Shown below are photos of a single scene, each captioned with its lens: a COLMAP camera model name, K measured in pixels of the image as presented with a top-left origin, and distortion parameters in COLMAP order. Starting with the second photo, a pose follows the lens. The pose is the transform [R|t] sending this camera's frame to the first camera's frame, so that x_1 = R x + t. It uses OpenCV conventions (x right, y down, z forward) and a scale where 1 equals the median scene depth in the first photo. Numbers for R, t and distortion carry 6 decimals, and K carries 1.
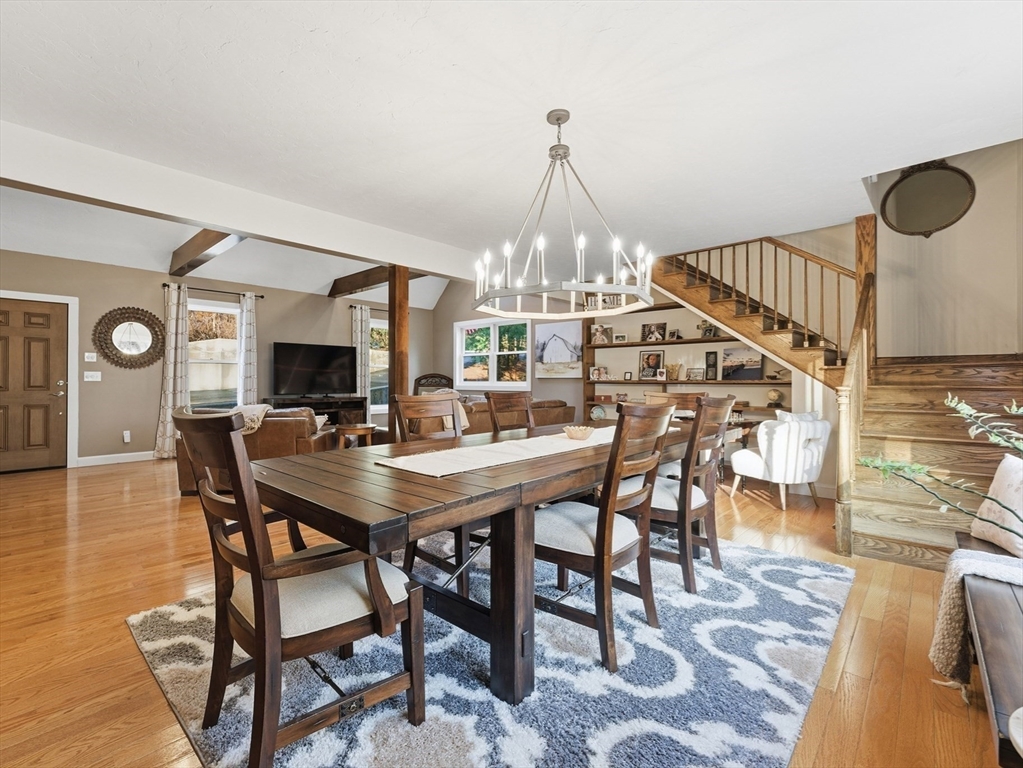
lens RADIAL K [[468.9, 0, 511.5], [0, 468.9, 384.0], [0, 0, 1]] dist [-0.001347, 0.000026]
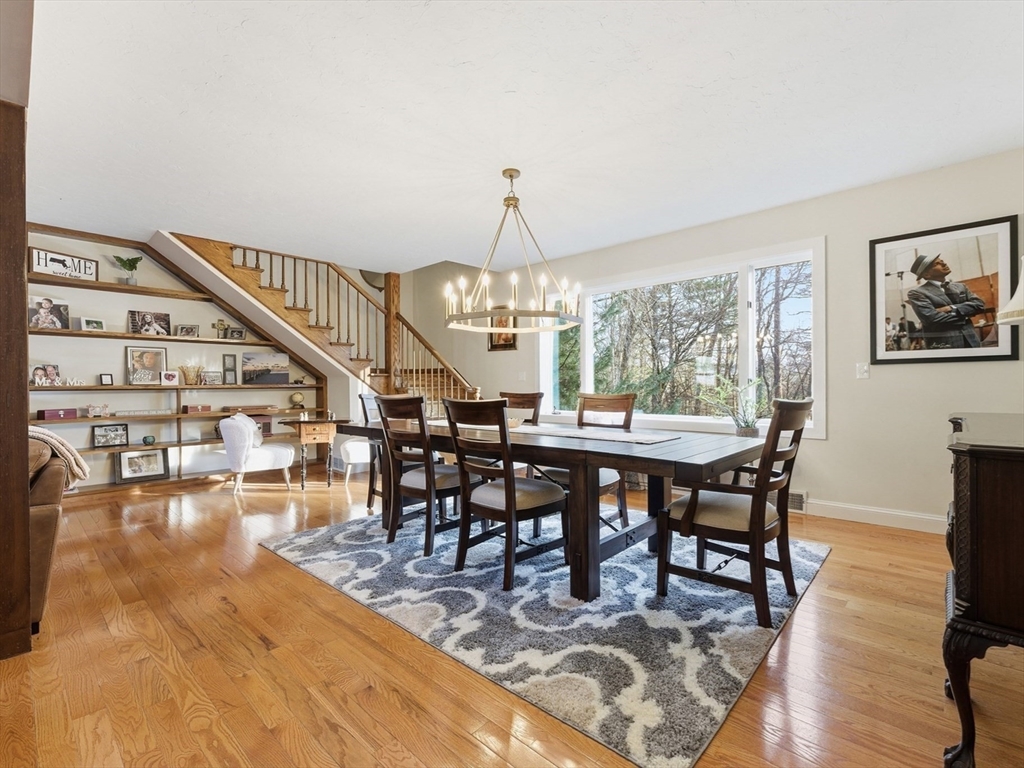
lens RADIAL K [[469.3, 0, 512.0], [0, 469.3, 384.0], [0, 0, 1]] dist [-0.001347, 0.000026]
pose [[0.015375, 0.002387, 0.999879, -0.466088], [0.017064, 0.999851, -0.002649, 0.002356], [-0.999736, 0.017103, 0.015332, 0.390455]]
